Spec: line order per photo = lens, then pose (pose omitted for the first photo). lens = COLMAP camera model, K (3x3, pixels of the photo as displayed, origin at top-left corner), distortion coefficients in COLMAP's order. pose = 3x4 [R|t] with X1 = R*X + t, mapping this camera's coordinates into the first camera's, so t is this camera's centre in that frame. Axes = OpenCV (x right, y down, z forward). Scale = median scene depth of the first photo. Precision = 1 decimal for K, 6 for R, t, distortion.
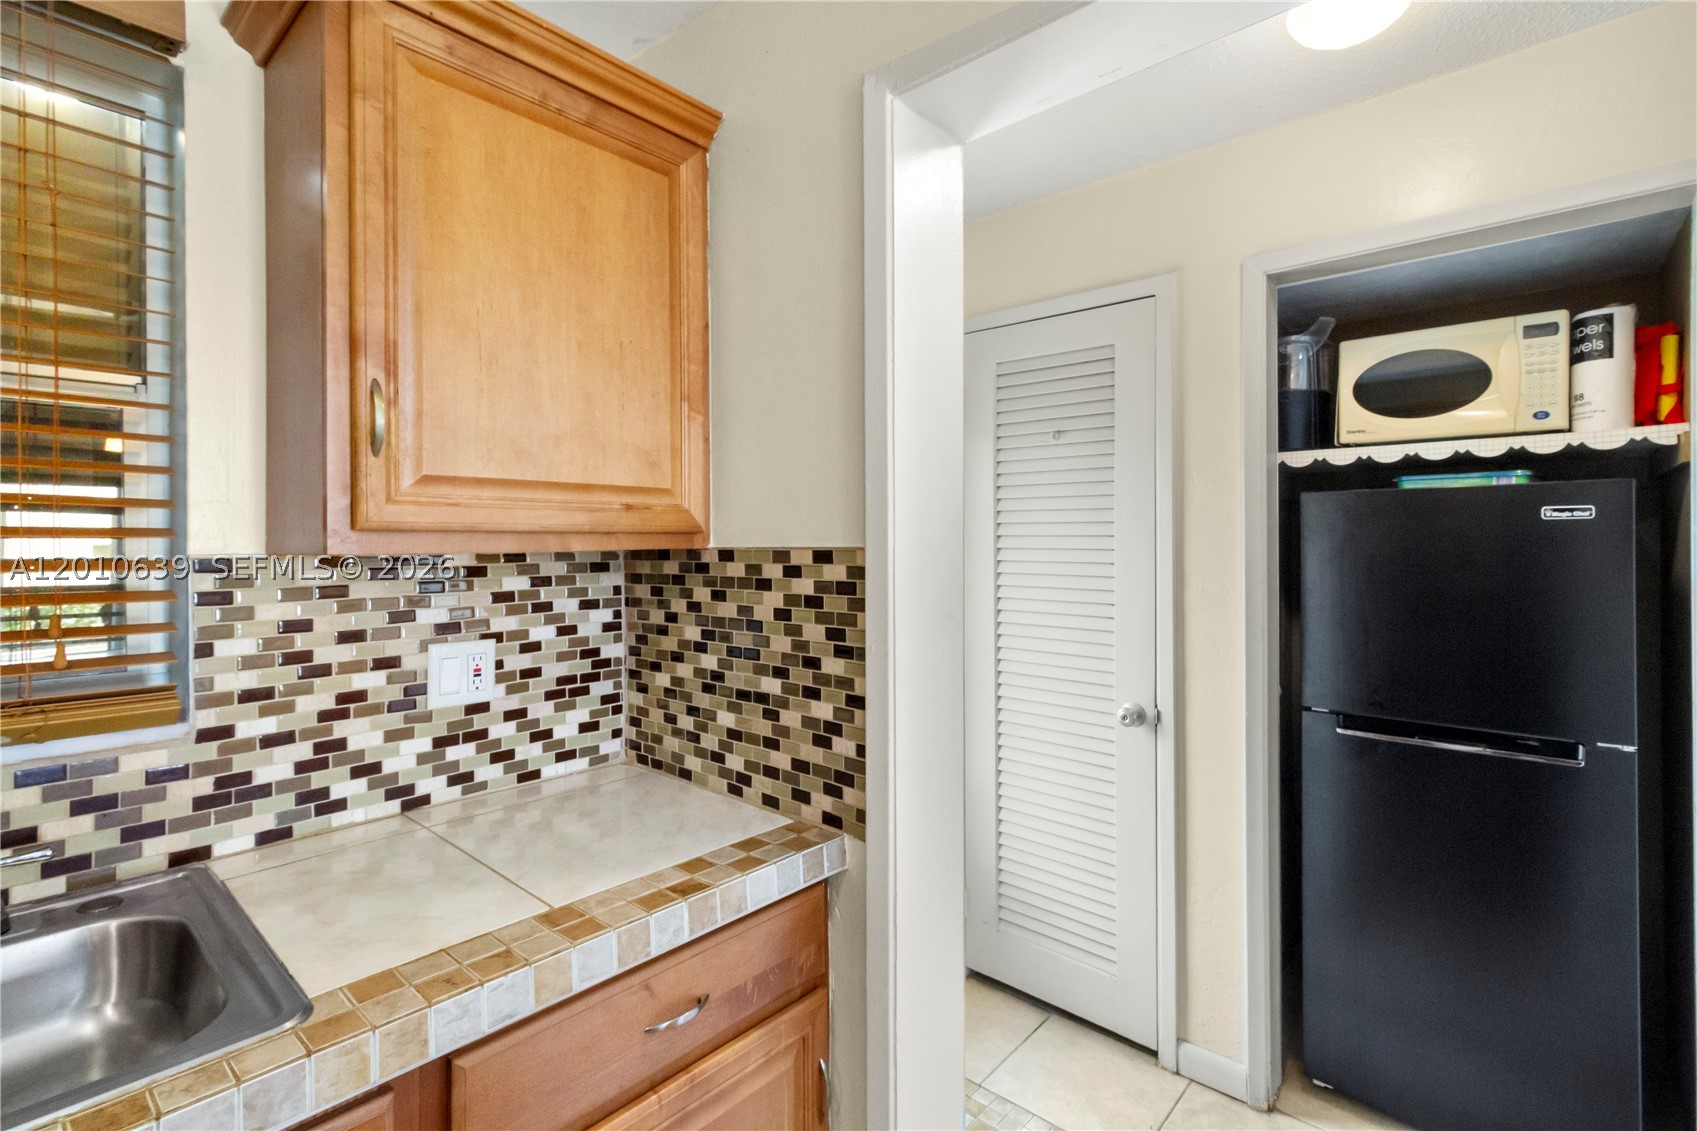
lens RADIAL K [[783.6, 0, 854.2], [0, 783.6, 535.3], [0, 0, 1]] dist [0.003539, -0.000468]
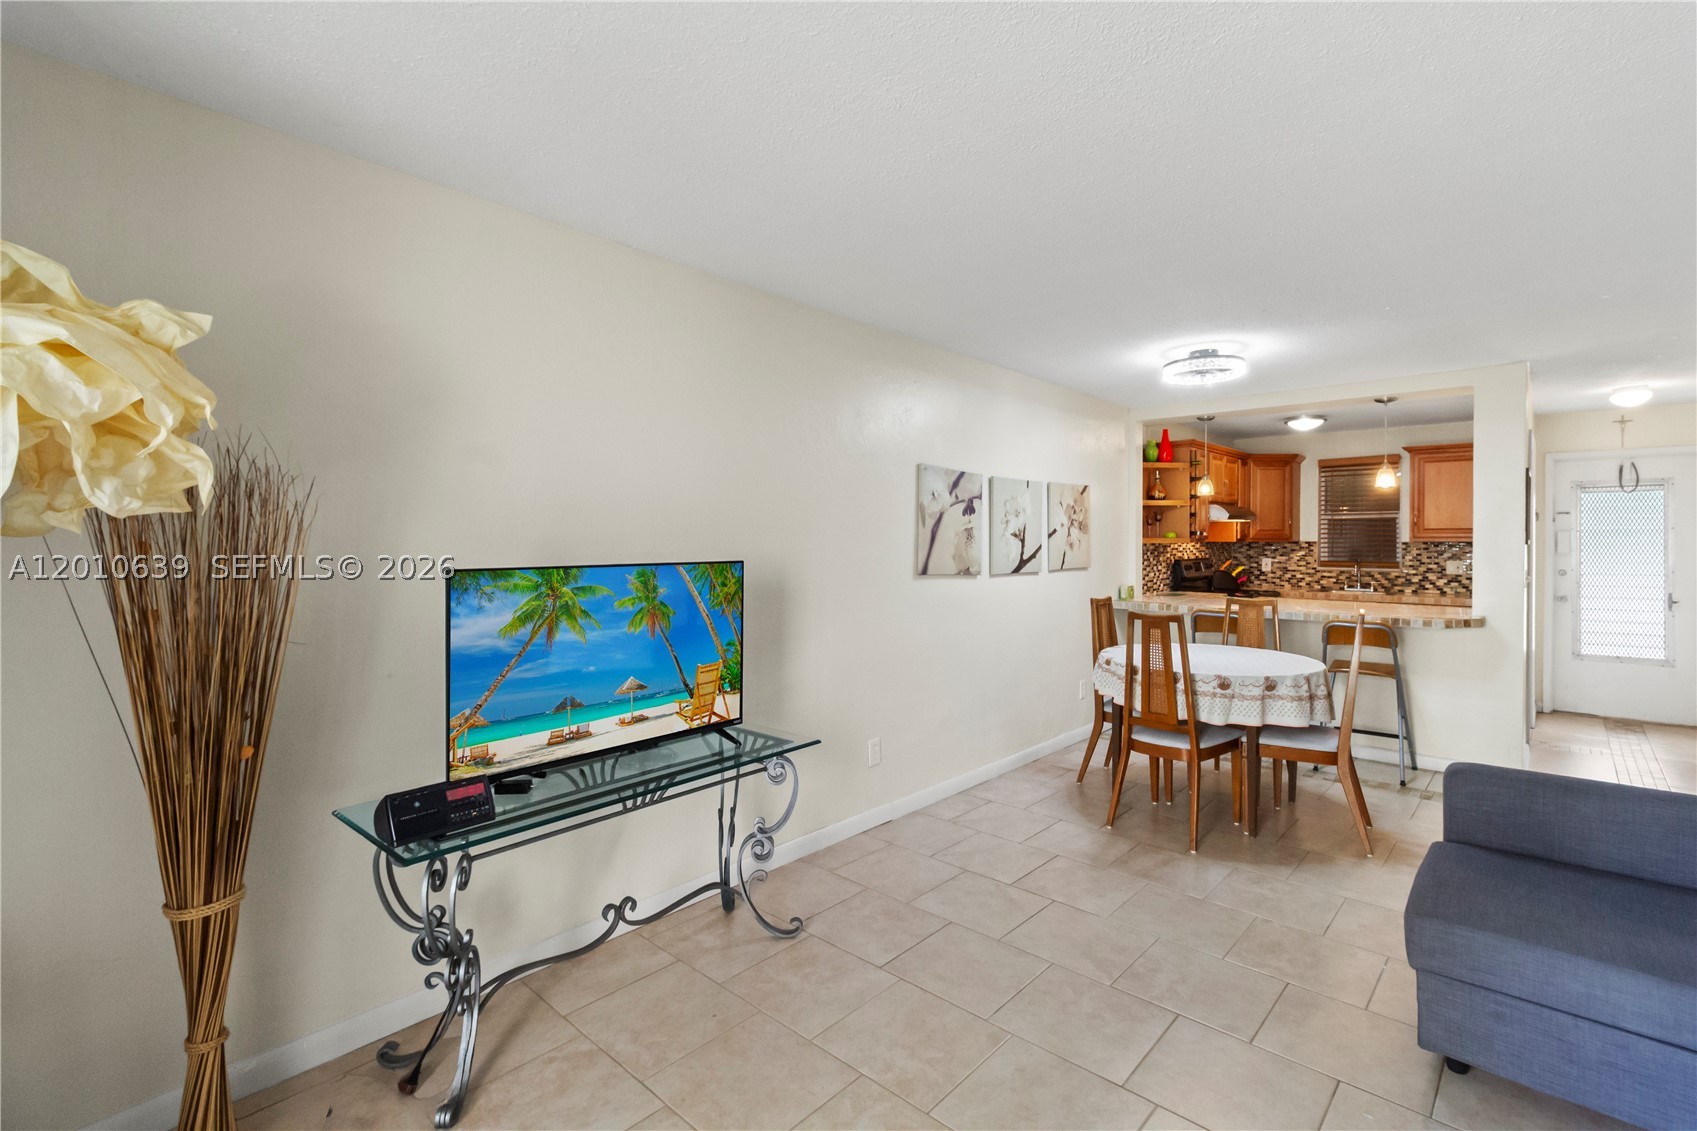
lens RADIAL K [[783.6, 0, 864.6], [0, 783.6, 540.6], [0, 0, 1]] dist [0.003539, -0.000468]
pose [[0.006210, 0.004699, -0.999970, 4.657944], [0.006422, 0.999968, 0.004738, -0.034991], [0.999960, -0.006451, 0.006180, -2.858223]]
